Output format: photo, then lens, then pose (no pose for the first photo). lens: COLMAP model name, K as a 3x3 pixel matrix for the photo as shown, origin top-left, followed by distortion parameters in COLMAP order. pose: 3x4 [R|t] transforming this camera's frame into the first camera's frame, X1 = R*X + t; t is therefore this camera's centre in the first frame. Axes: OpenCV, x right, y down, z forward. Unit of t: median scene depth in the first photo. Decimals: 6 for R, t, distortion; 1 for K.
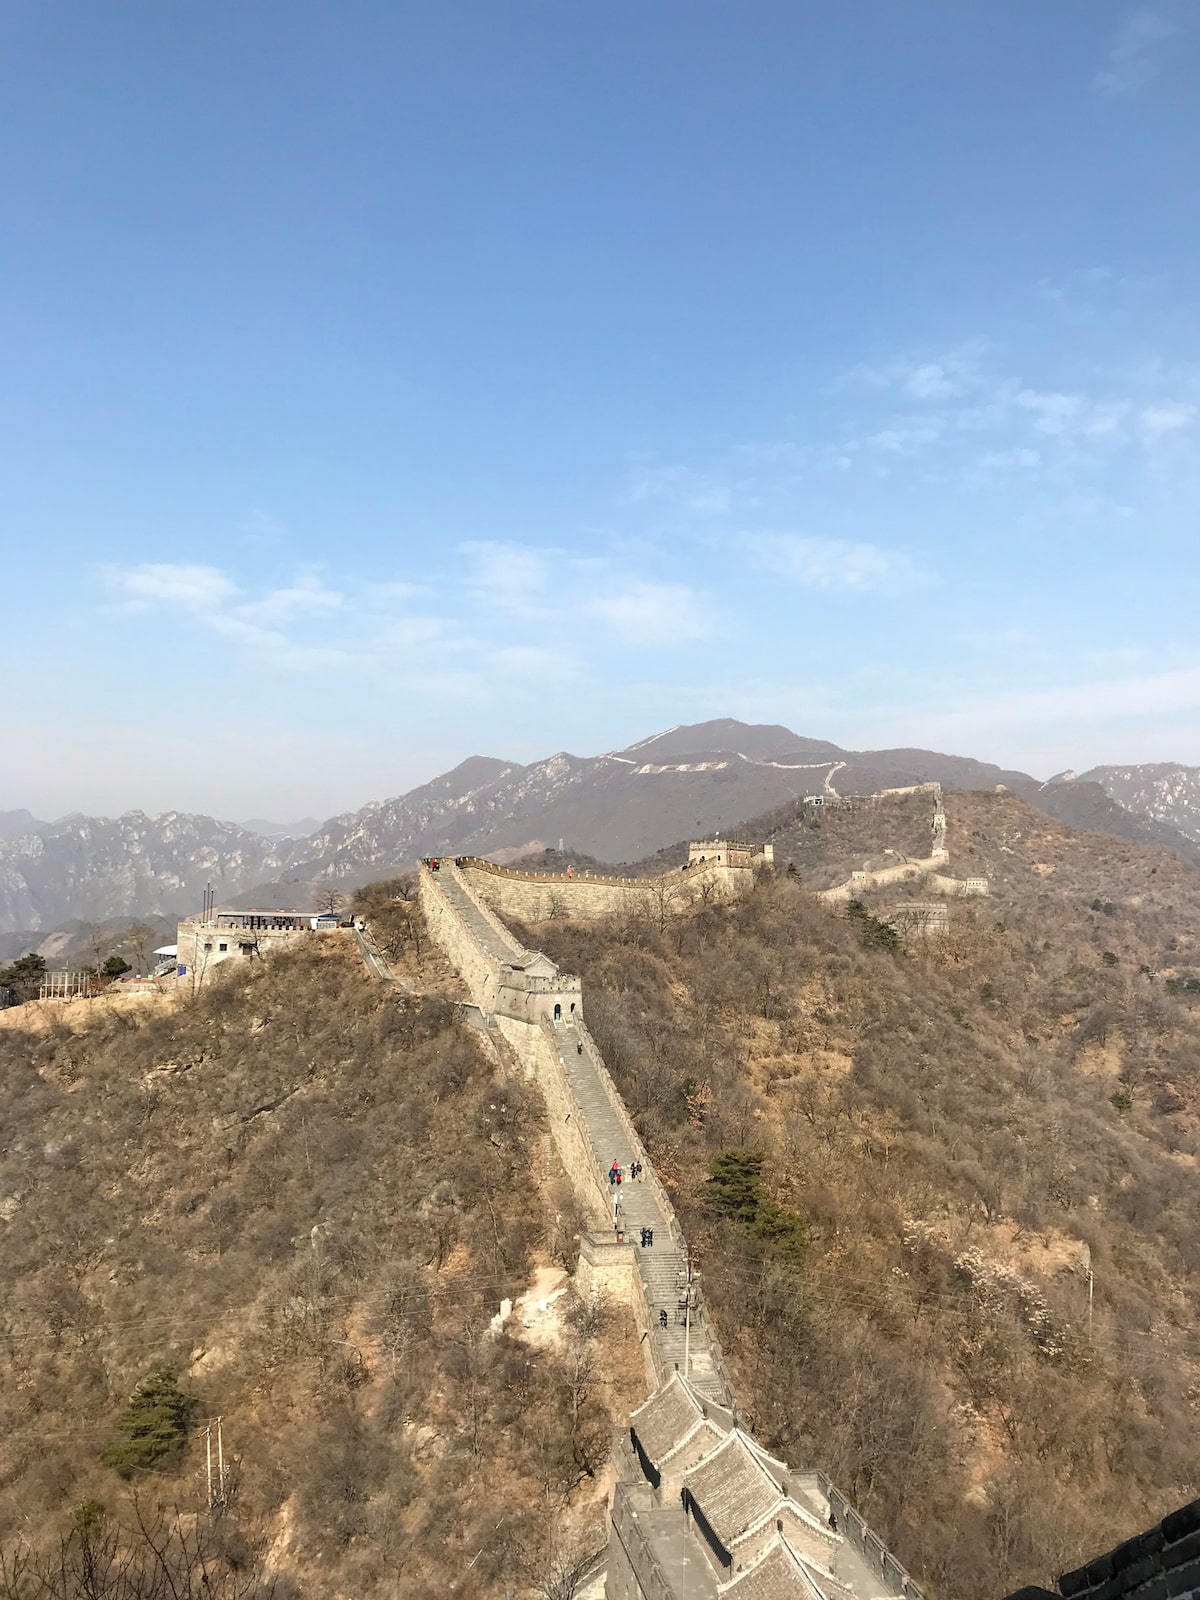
lens RADIAL K [[1278.5, 0, 607.3], [0, 1278.5, 802.4], [0, 0, 1]] dist [0.009096, 0.006662]
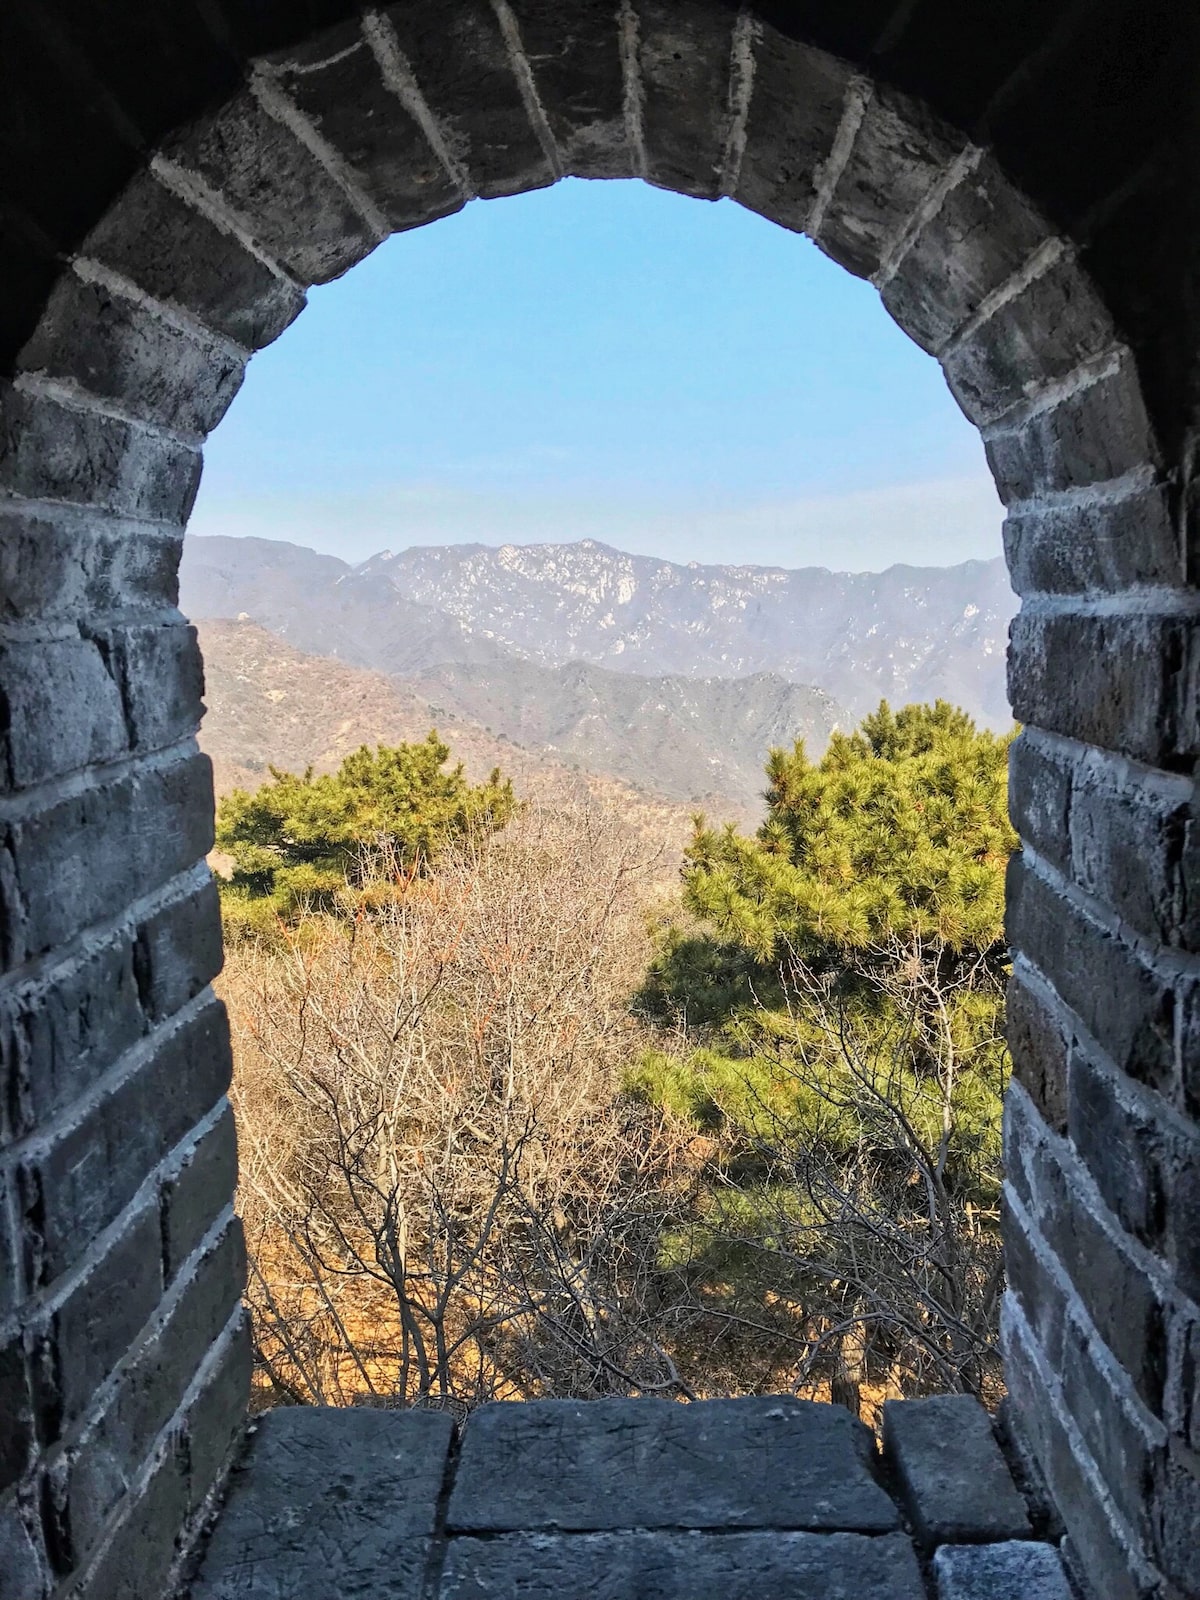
lens RADIAL K [[1278.5, 0, 607.3], [0, 1278.5, 802.4], [0, 0, 1]] dist [0.009096, 0.006662]
pose [[0.889876, -0.093465, 0.446526, 0.090127], [0.006021, 0.981109, 0.193361, -0.066663], [-0.456163, -0.169379, 0.873628, -0.106926]]
